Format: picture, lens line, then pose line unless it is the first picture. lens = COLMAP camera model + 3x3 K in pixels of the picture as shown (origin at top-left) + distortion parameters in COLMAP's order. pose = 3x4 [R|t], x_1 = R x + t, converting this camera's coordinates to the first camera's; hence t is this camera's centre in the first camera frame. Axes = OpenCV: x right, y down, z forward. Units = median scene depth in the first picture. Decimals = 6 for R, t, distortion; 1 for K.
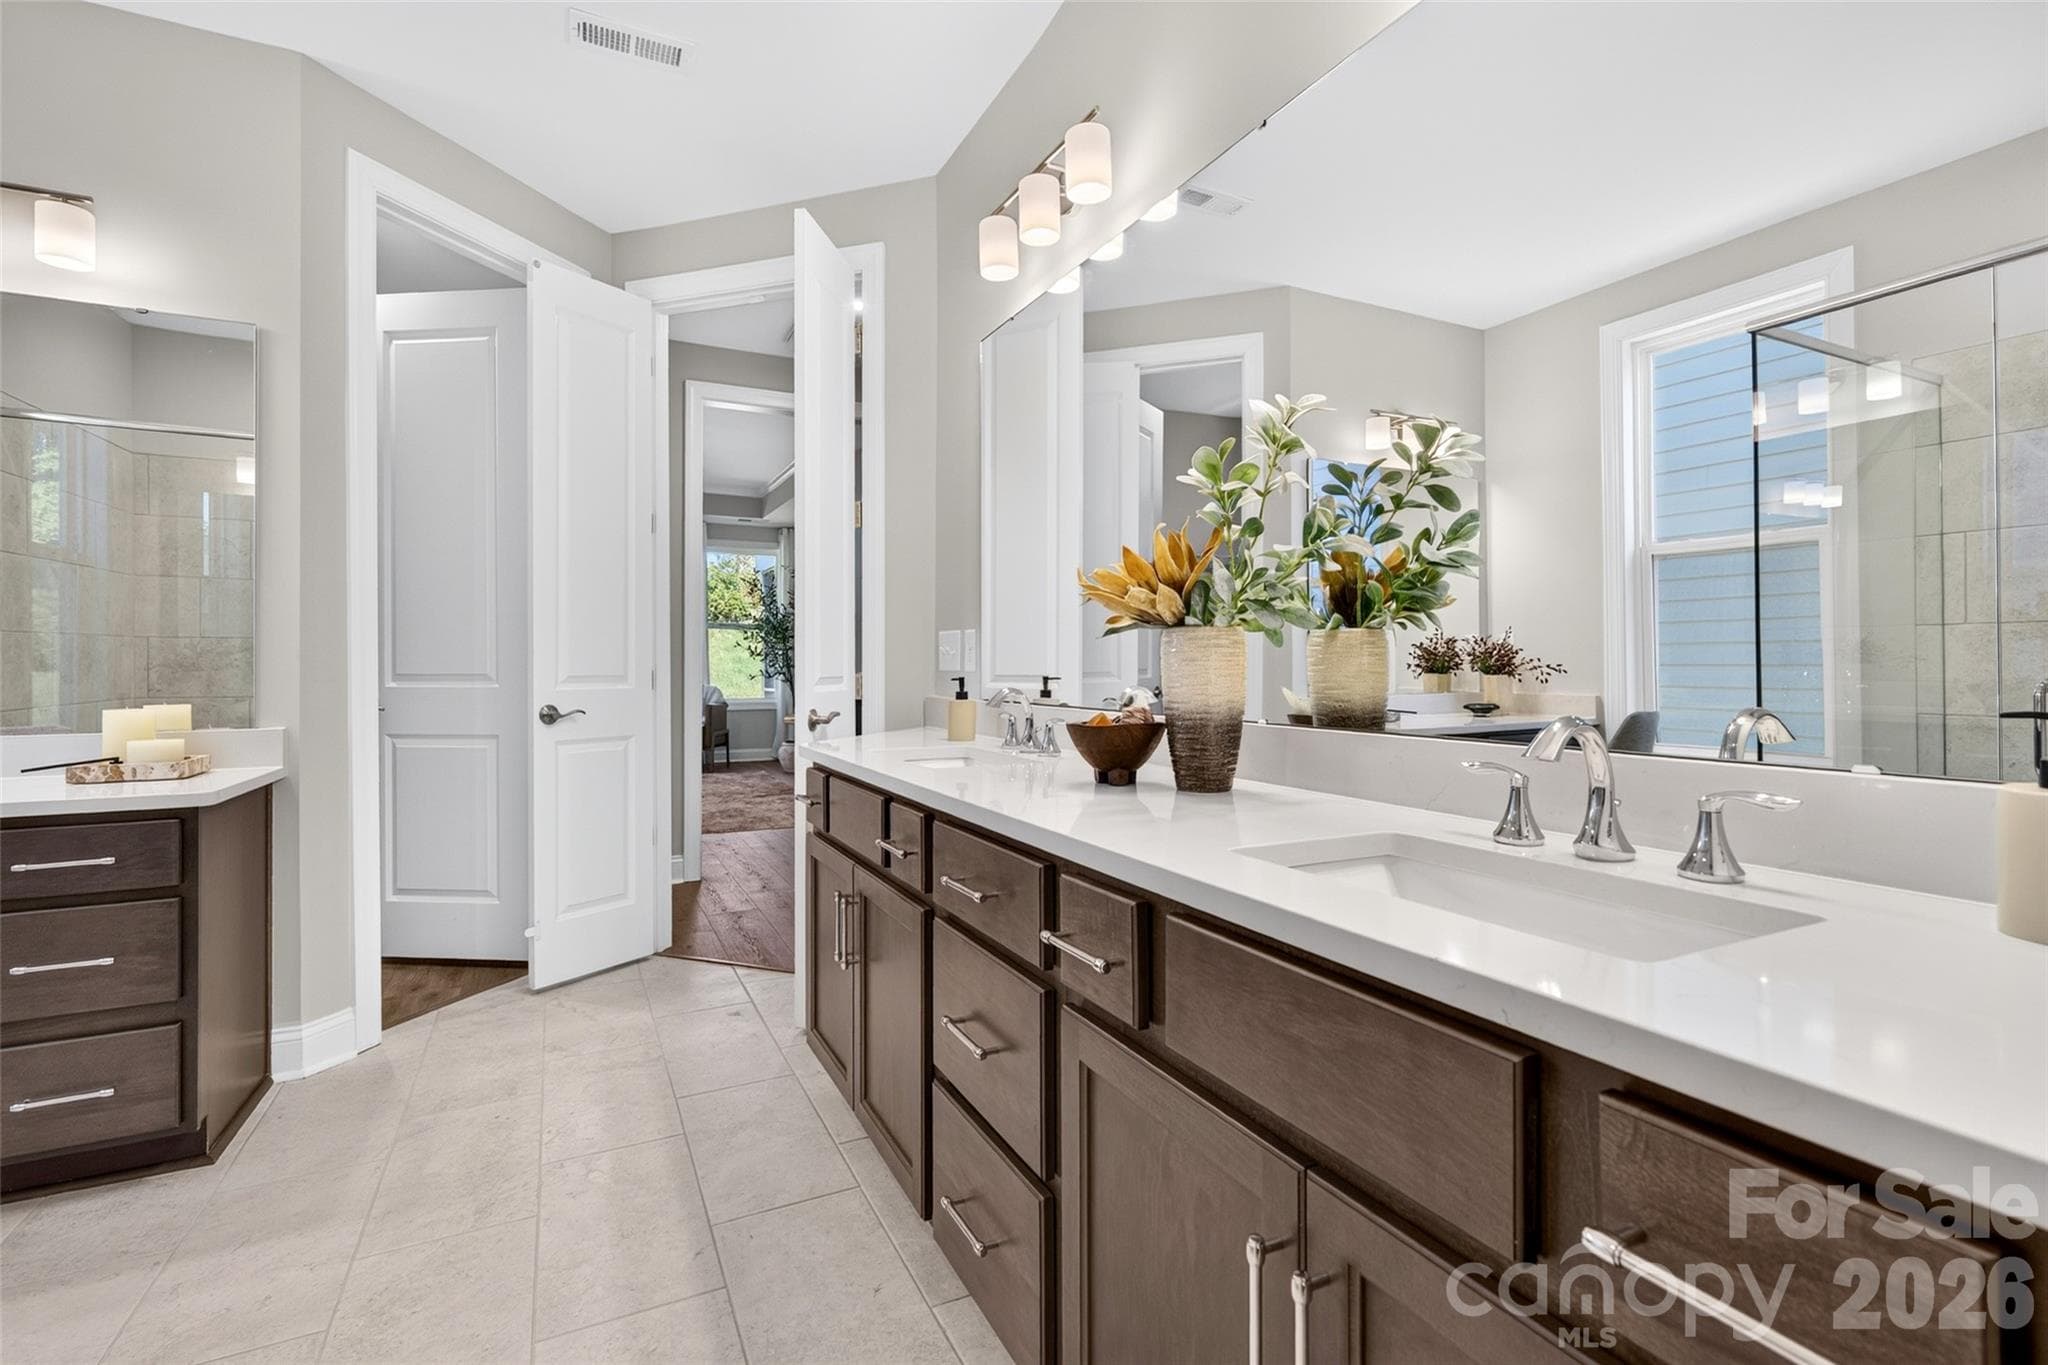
lens RADIAL K [[920.0, 0, 1029.0], [0, 920.0, 668.6], [0, 0, 1]] dist [0.004001, -0.003010]
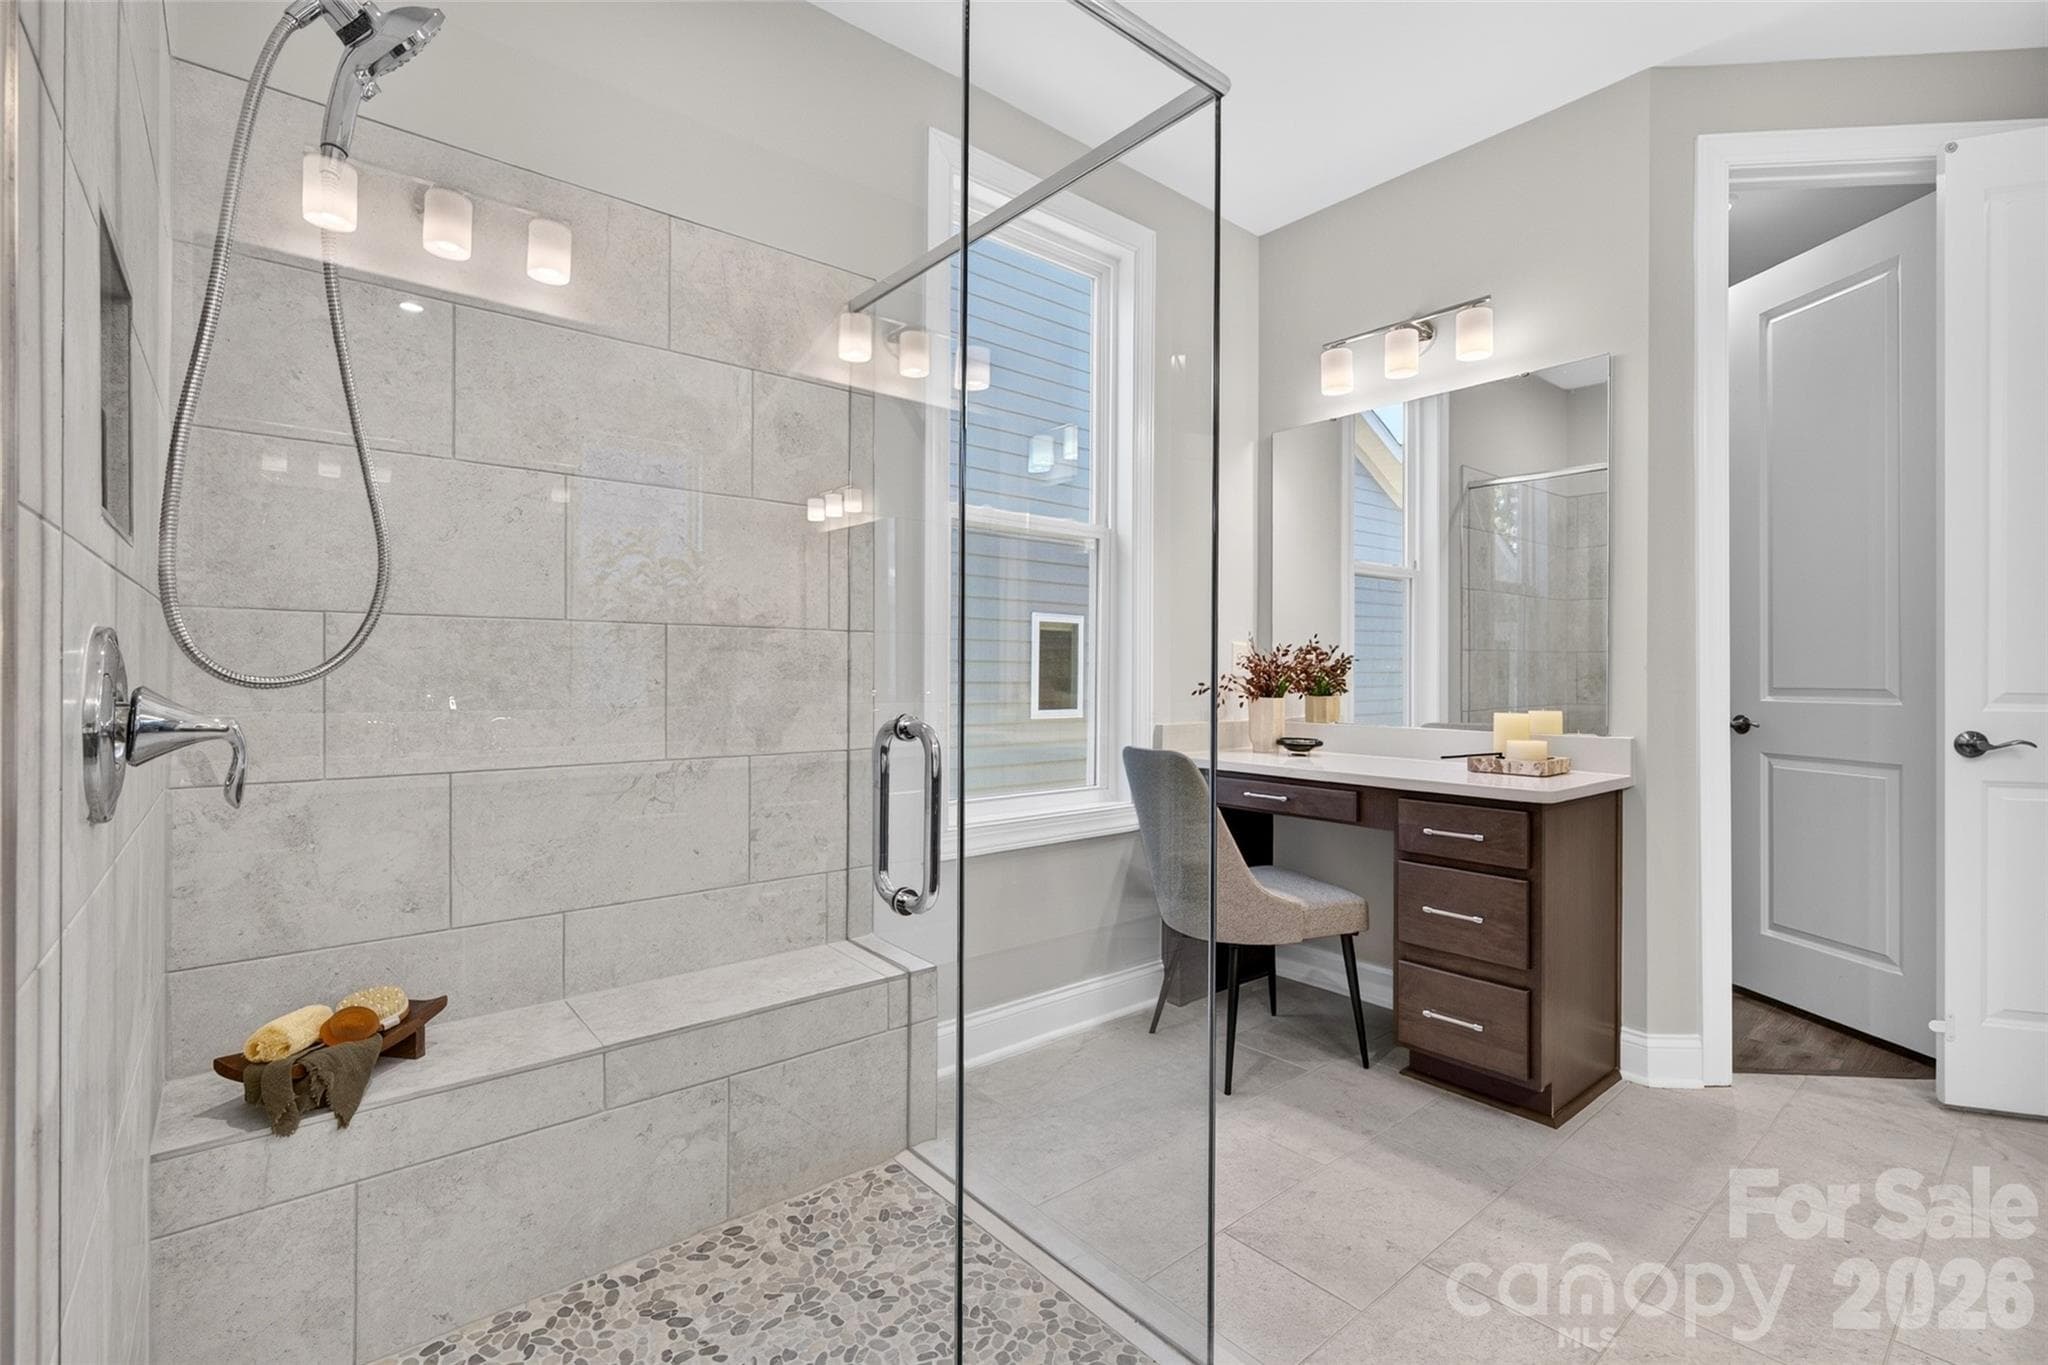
lens RADIAL K [[920.0, 0, 1028.9], [0, 920.0, 679.3], [0, 0, 1]] dist [0.004001, -0.003010]
pose [[0.239319, 0.005428, -0.970926, 0.025833], [-0.007302, 0.999966, 0.003790, 0.000233], [0.970914, 0.006183, 0.239350, 0.098409]]
